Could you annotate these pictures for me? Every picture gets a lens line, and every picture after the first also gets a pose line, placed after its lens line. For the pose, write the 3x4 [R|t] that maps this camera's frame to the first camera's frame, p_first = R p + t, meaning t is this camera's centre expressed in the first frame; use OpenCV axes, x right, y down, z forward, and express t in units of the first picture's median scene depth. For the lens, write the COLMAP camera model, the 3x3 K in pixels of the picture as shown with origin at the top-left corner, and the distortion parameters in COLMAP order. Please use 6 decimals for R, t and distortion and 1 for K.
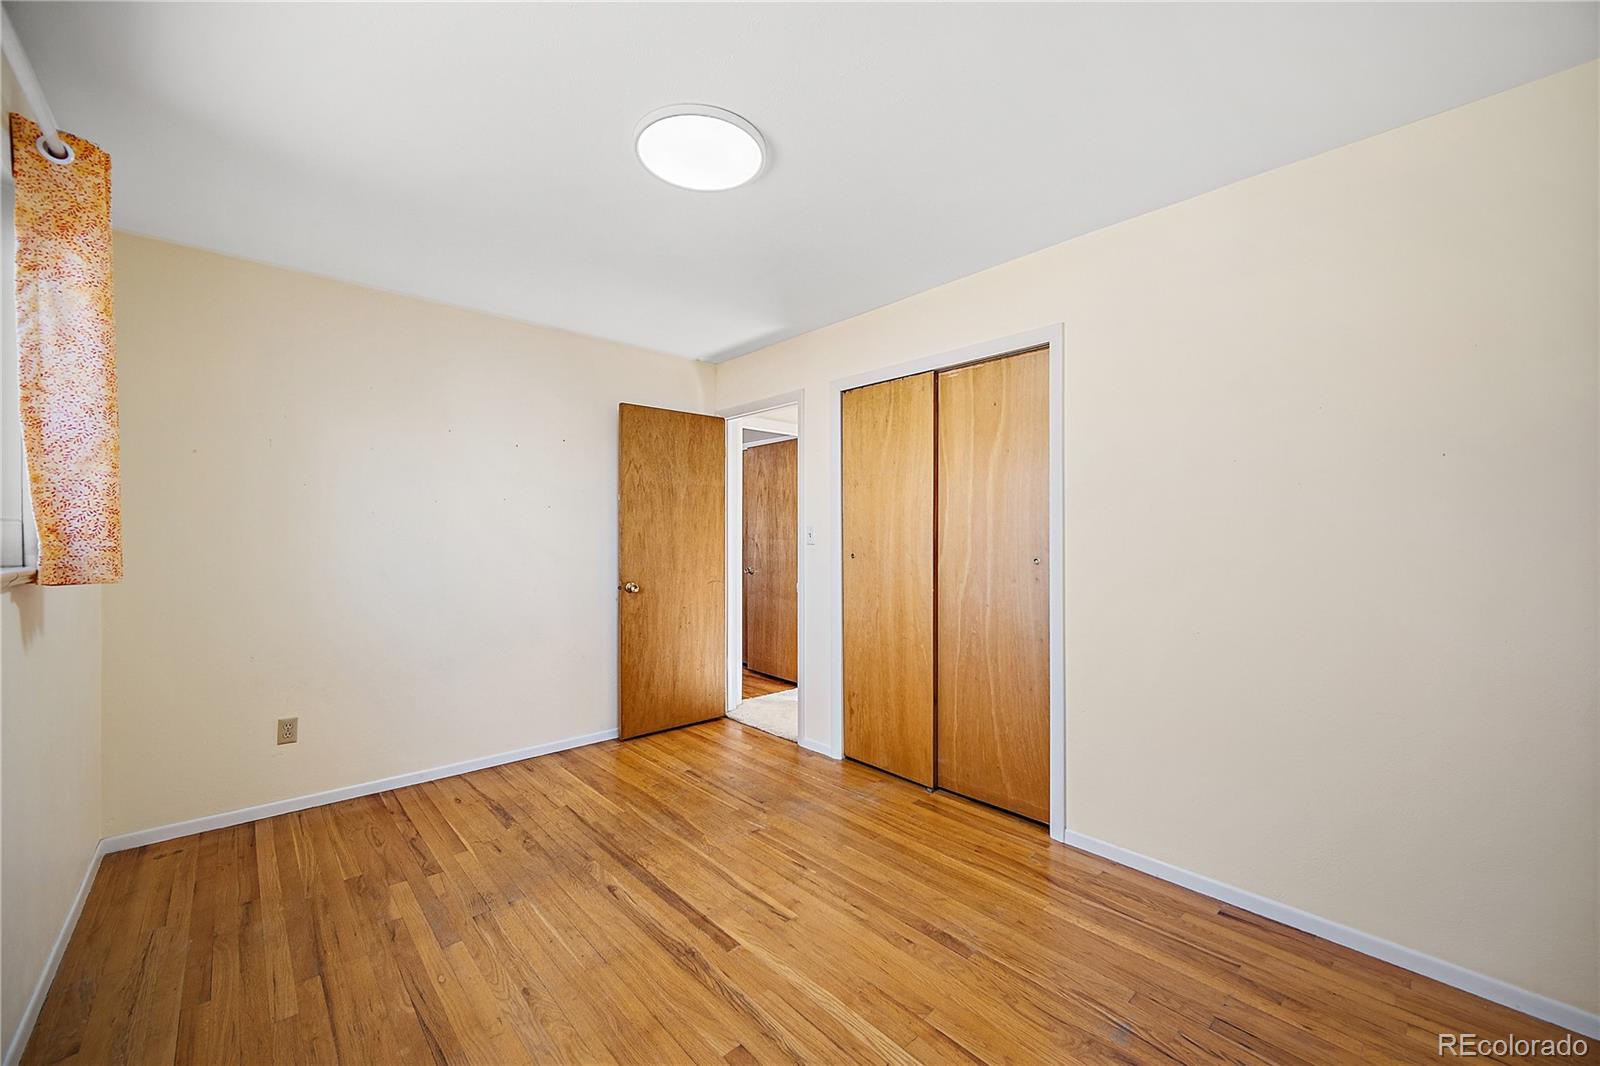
lens RADIAL K [[626.6, 0, 798.6], [0, 626.6, 537.4], [0, 0, 1]] dist [-0.000341, 0.000100]
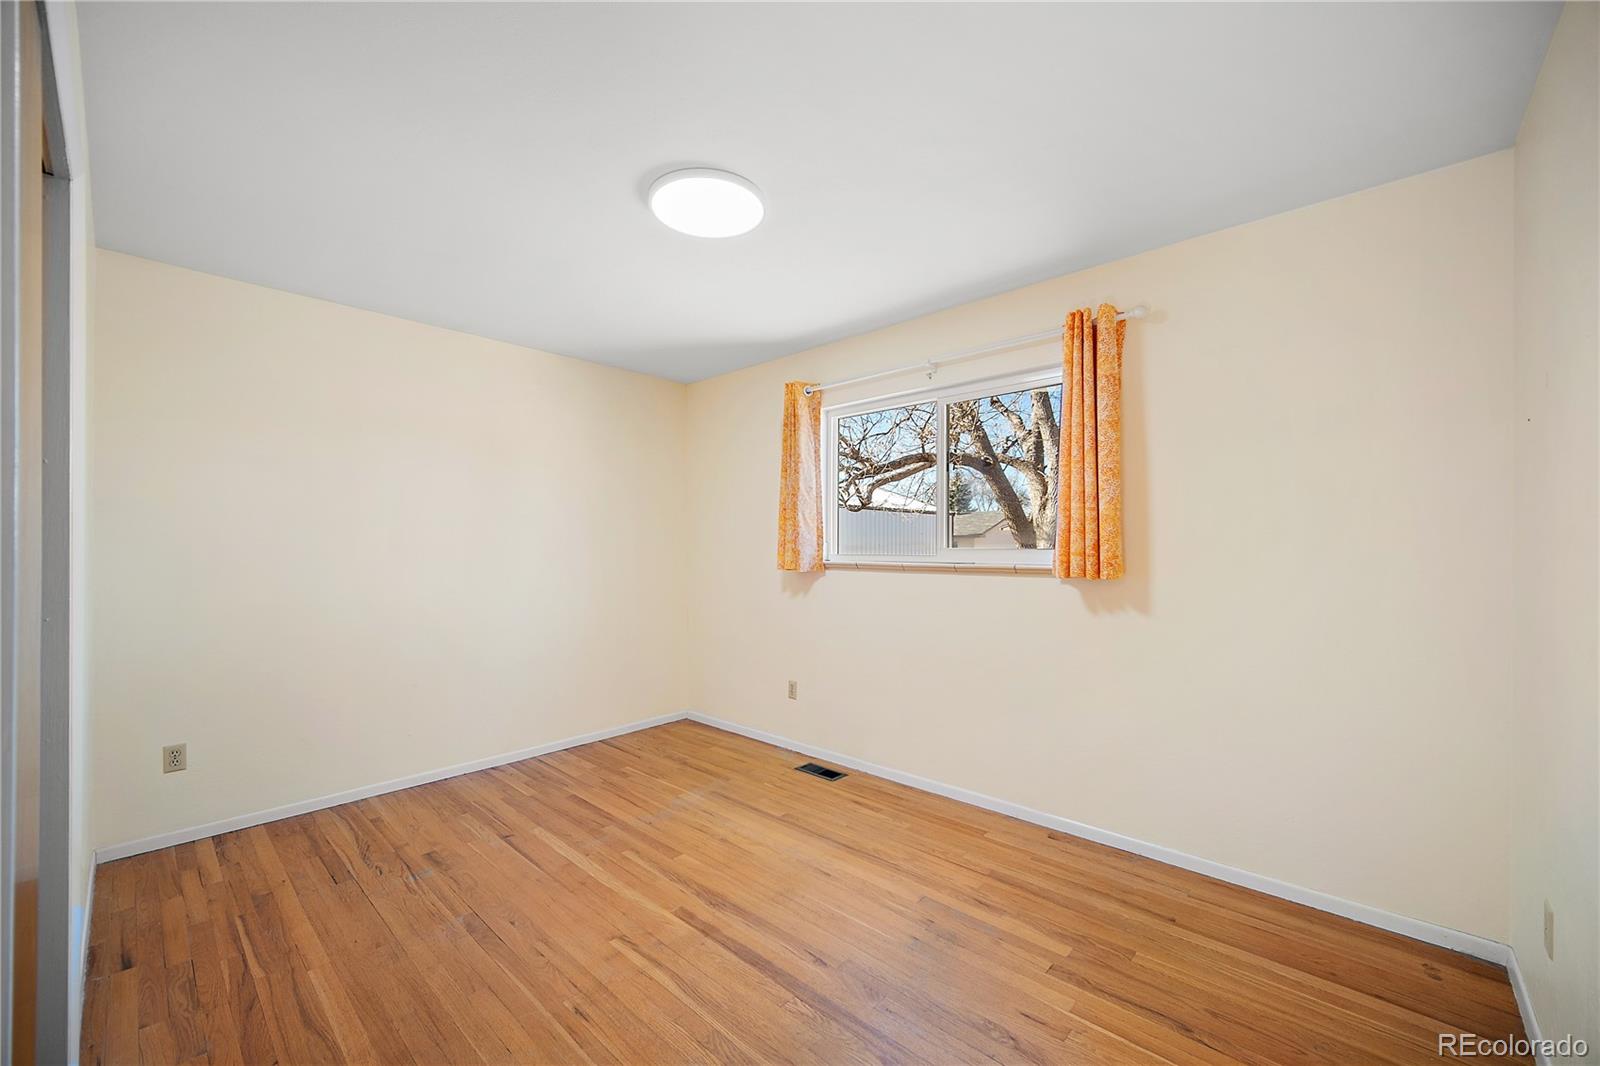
lens RADIAL K [[626.6, 0, 801.5], [0, 626.6, 541.2], [0, 0, 1]] dist [-0.000341, 0.000100]
pose [[-0.996189, 0.000896, -0.087215, -0.215021], [0.001642, 0.999963, -0.008487, -0.009100], [0.087204, -0.008598, -0.996153, 2.007371]]
